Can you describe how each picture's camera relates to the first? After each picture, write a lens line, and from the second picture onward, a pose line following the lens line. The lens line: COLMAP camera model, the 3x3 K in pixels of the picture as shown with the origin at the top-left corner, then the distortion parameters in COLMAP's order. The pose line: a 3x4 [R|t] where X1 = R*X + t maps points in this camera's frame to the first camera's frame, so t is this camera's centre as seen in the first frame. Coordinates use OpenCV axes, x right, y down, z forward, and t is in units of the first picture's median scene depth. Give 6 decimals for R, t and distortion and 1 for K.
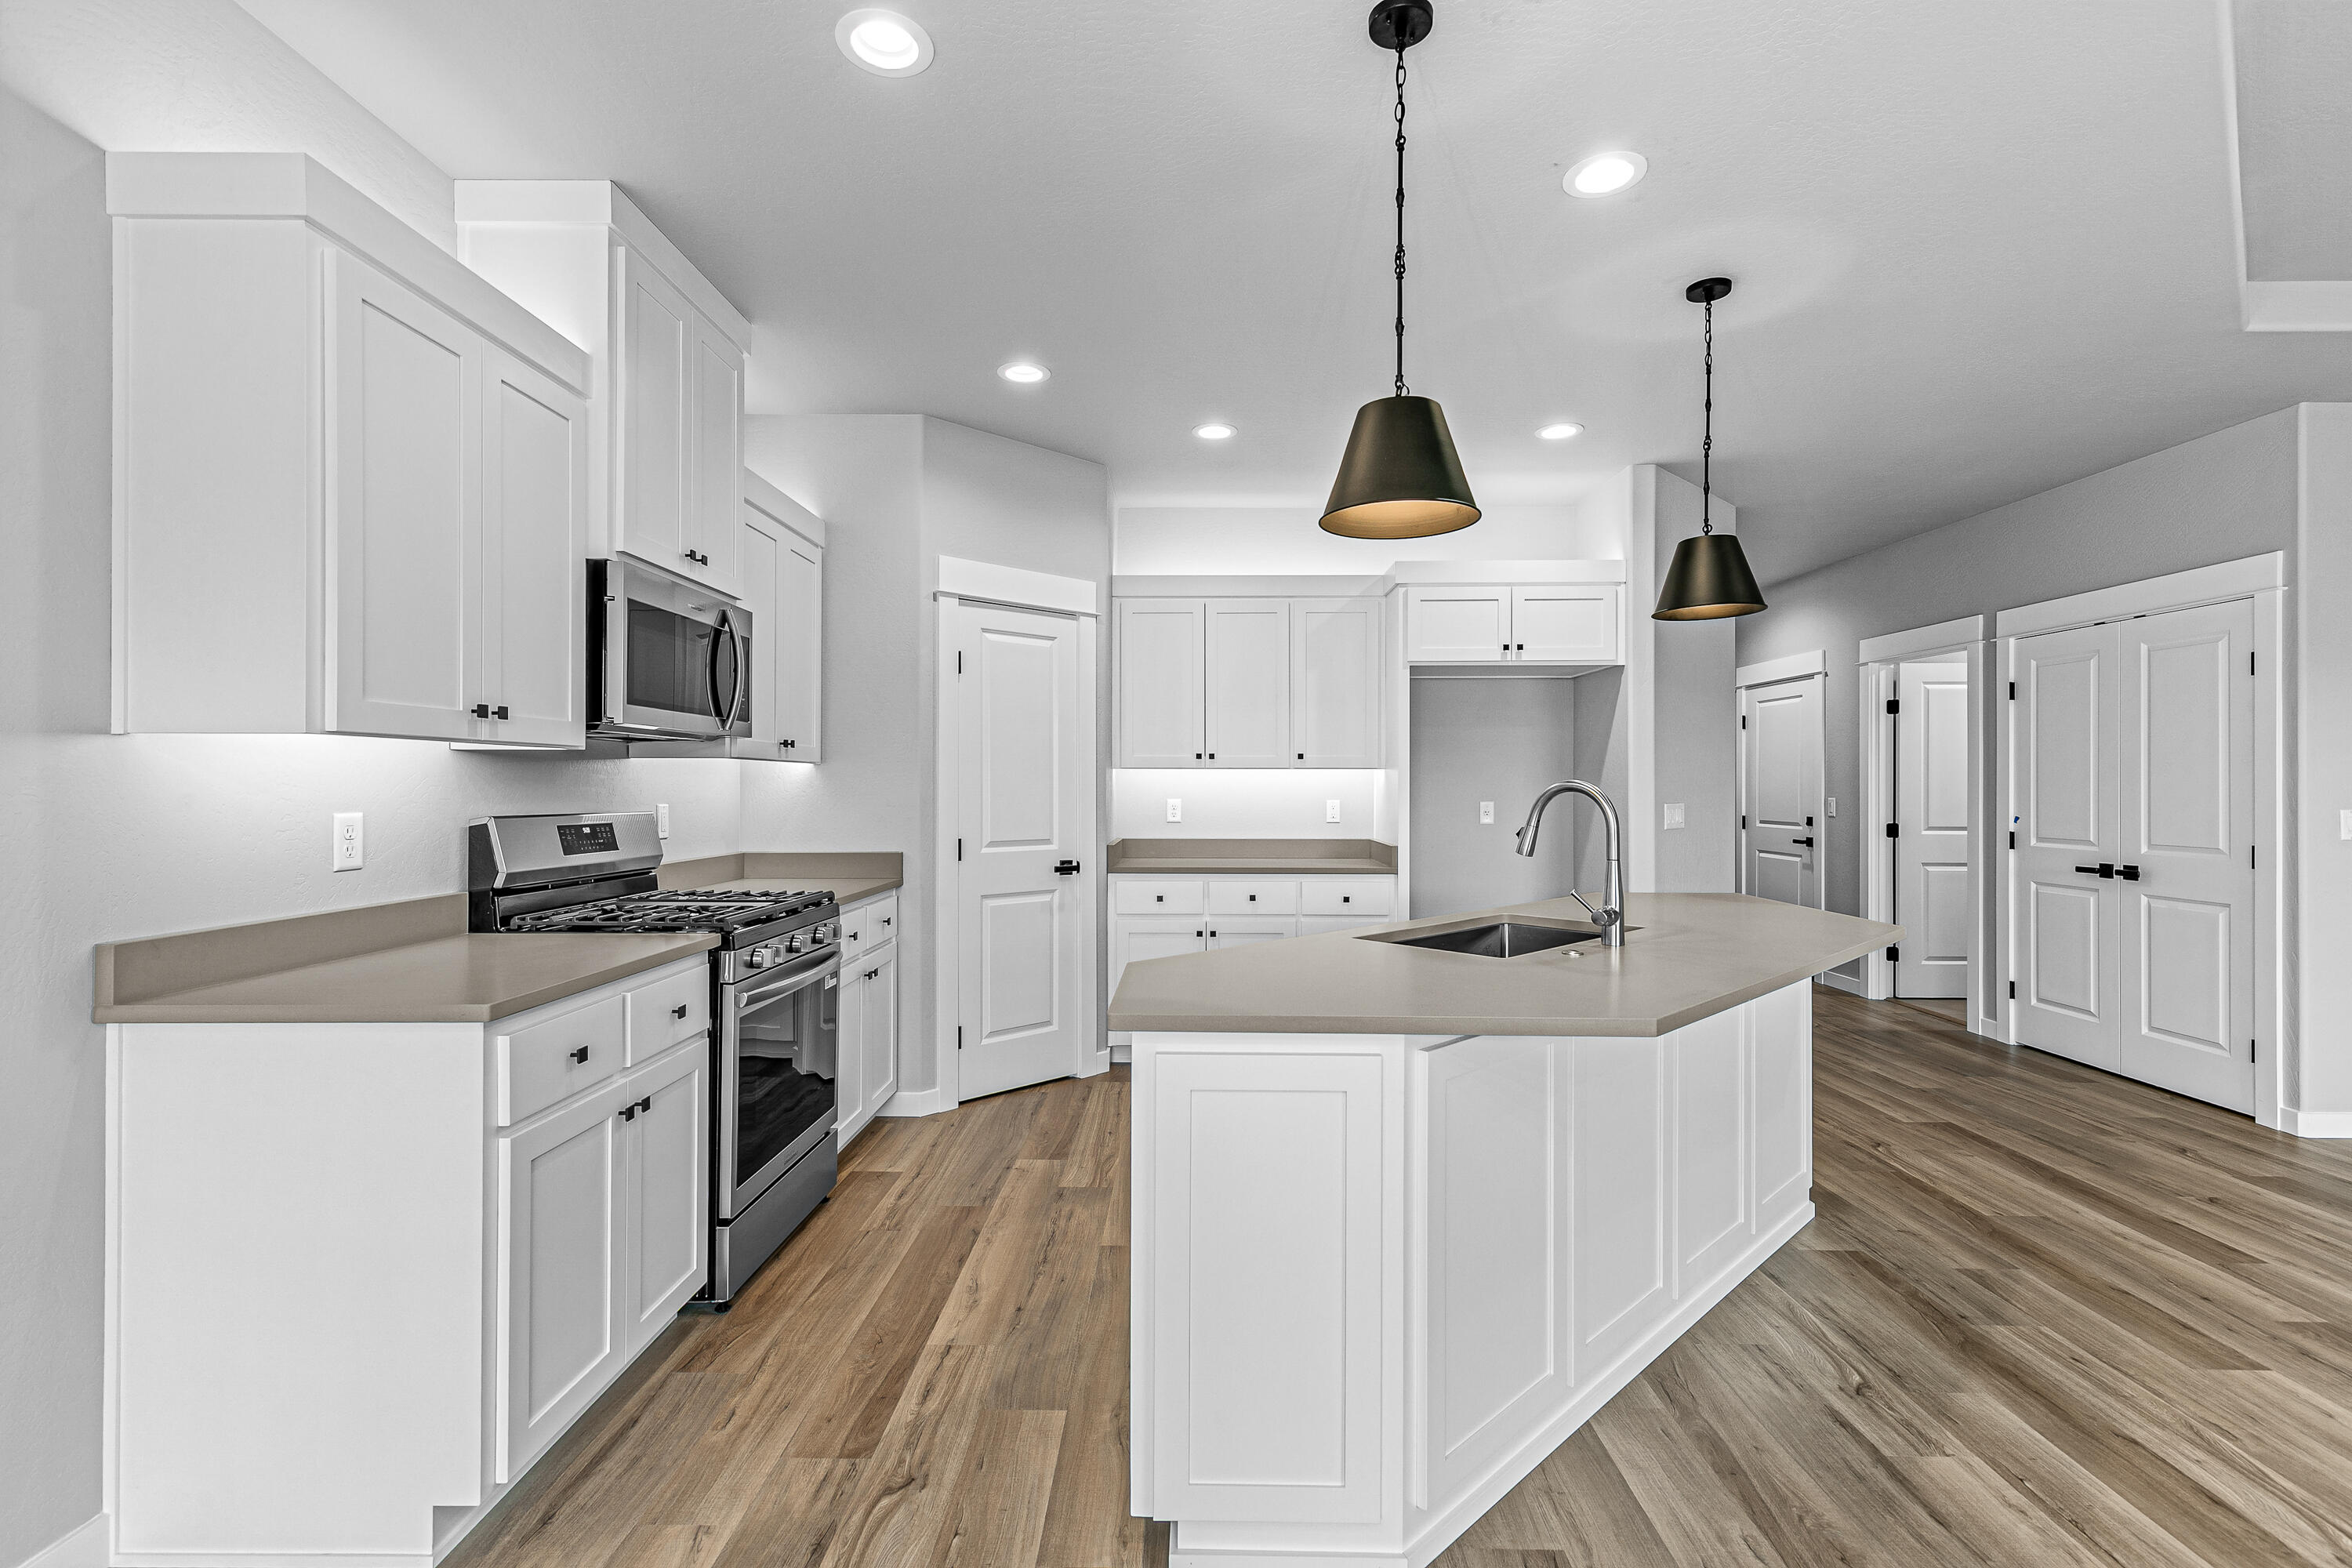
lens RADIAL K [[1069.0, 0, 1176.0], [0, 1069.0, 784.0], [0, 0, 1]] dist [0.007327, -0.000258]
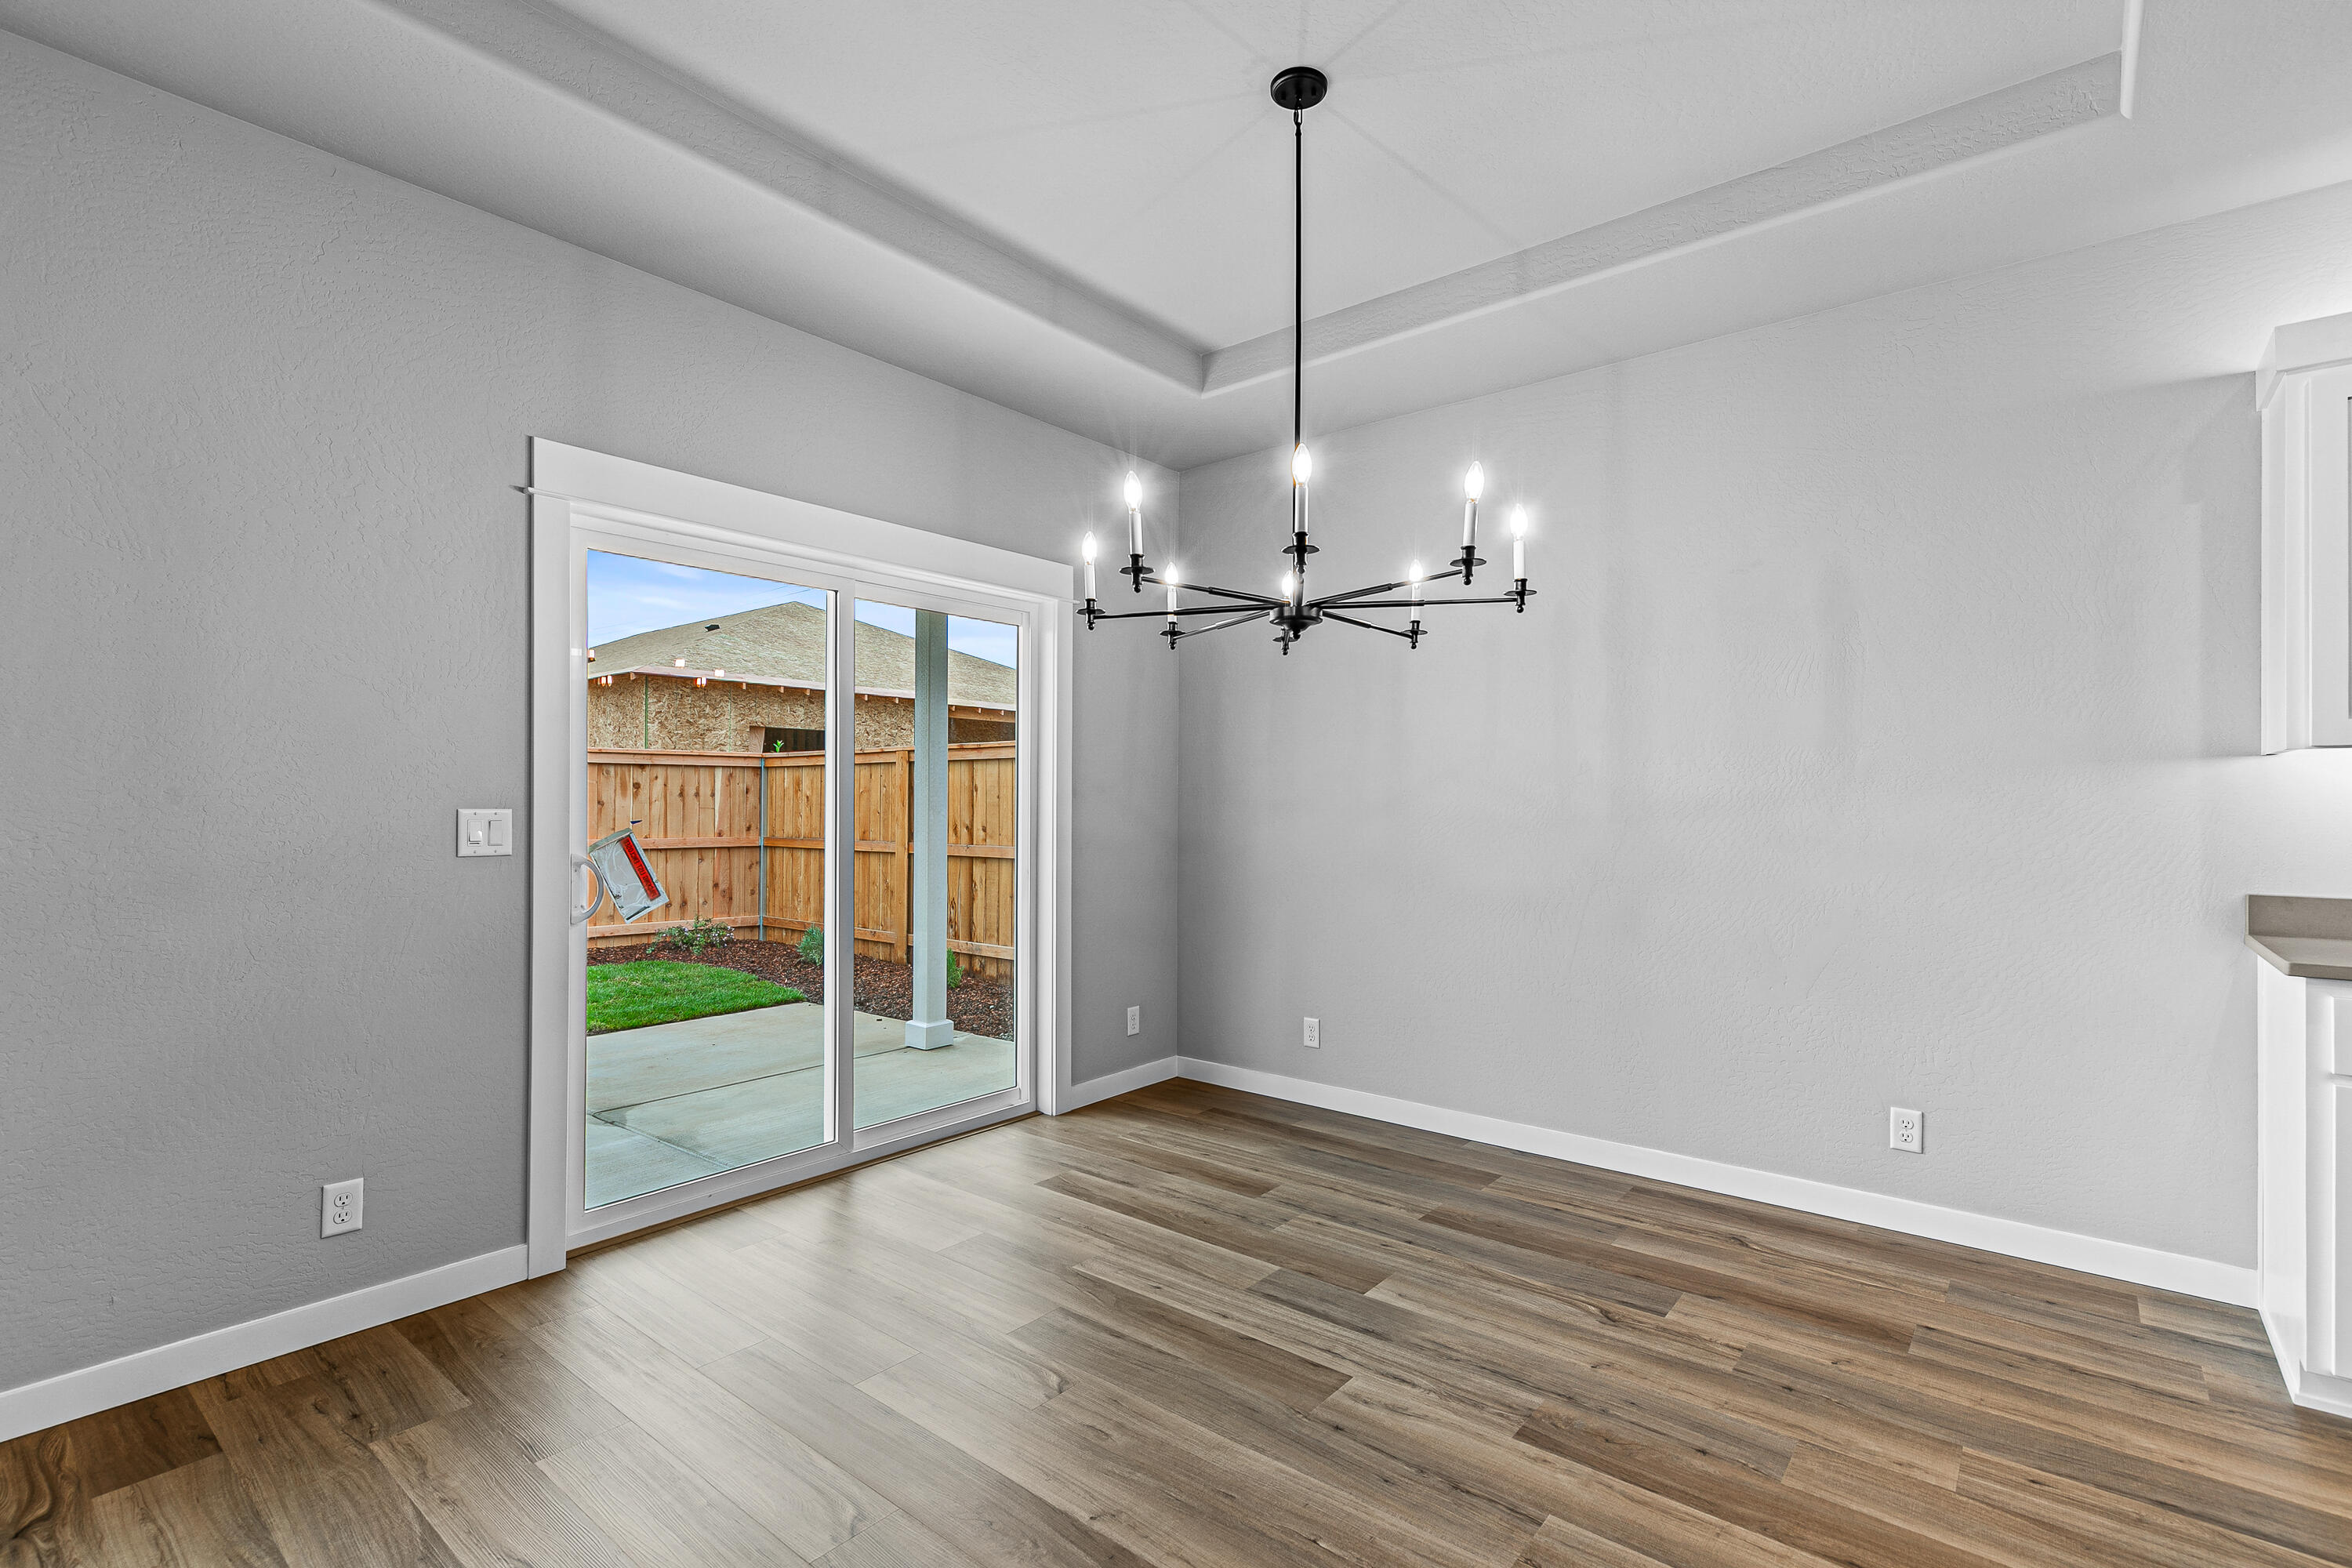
lens RADIAL K [[1072.9, 0, 1189.4], [0, 1072.9, 794.0], [0, 0, 1]] dist [0.006441, -0.000899]
pose [[-0.619632, -0.010235, -0.784826, 0.496964], [-0.004639, 0.999945, -0.009378, 0.012738], [0.784879, -0.002170, -0.619645, 0.340344]]
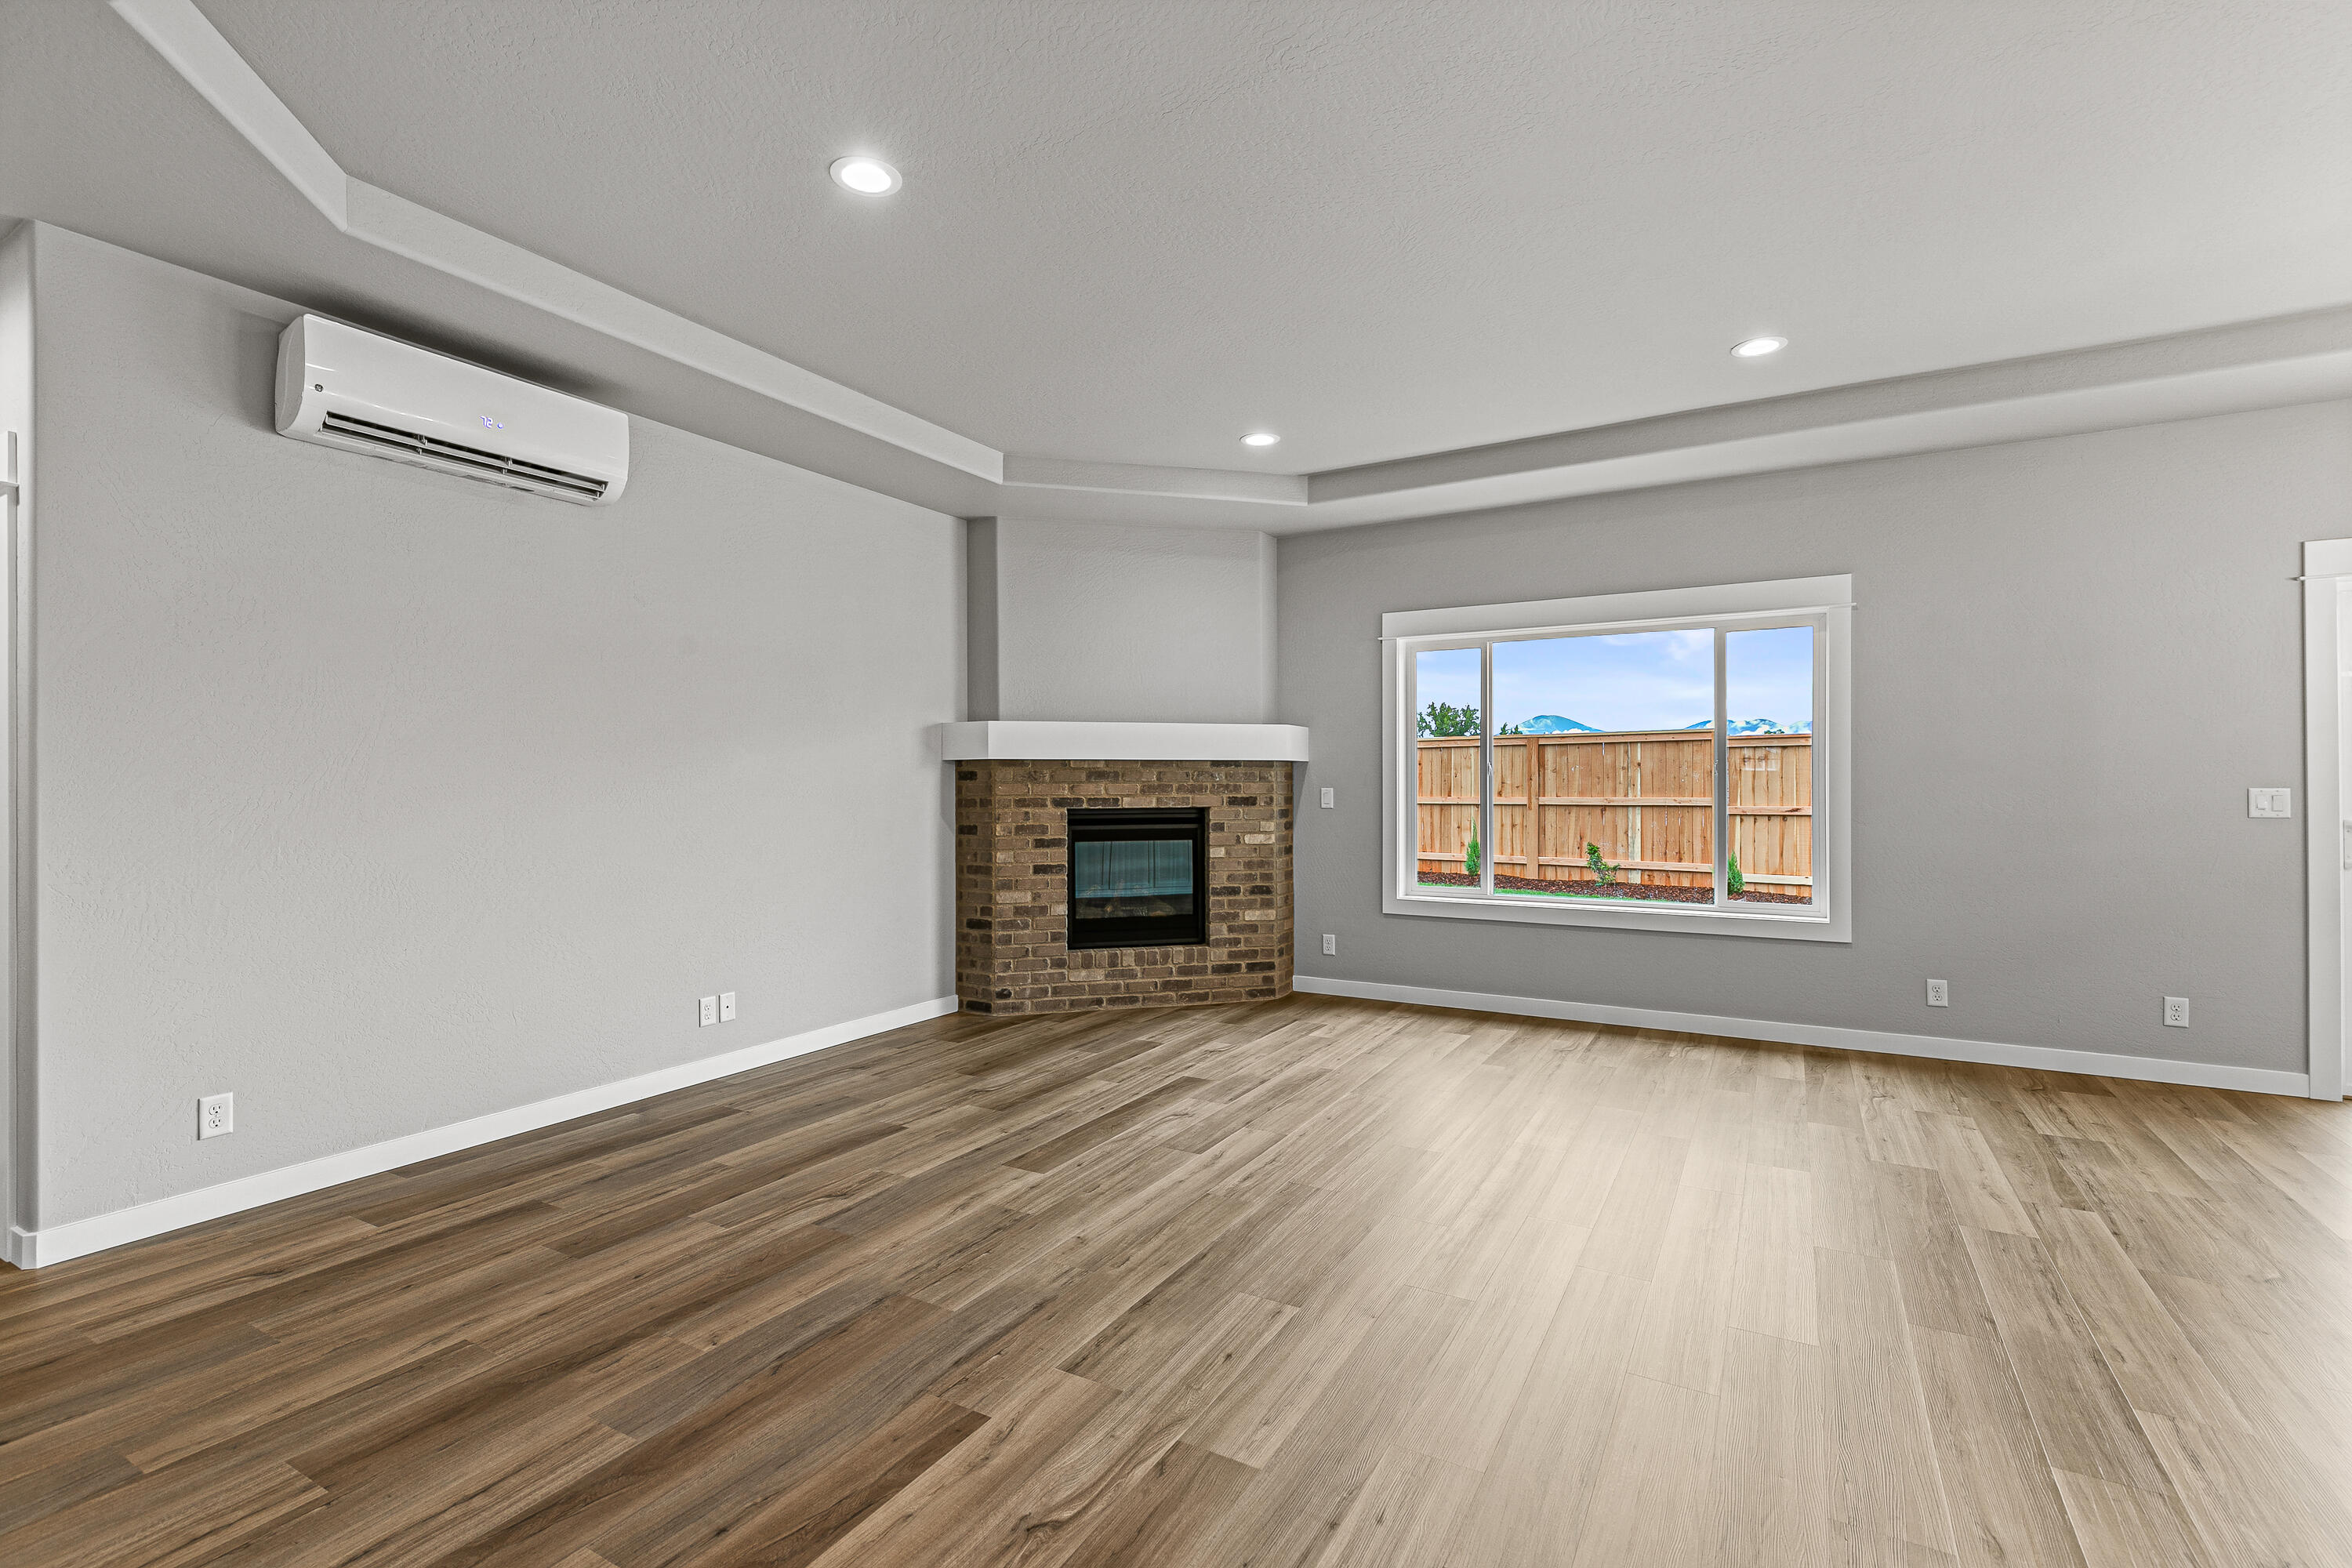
lens RADIAL K [[1069.0, 0, 1176.0], [0, 1069.0, 784.0], [0, 0, 1]] dist [0.007327, -0.000258]
pose [[-0.877346, 0.001035, 0.479858, 0.700674], [0.000167, 0.999998, -0.001851, 0.016139], [-0.479859, -0.001543, -0.877344, 1.112060]]
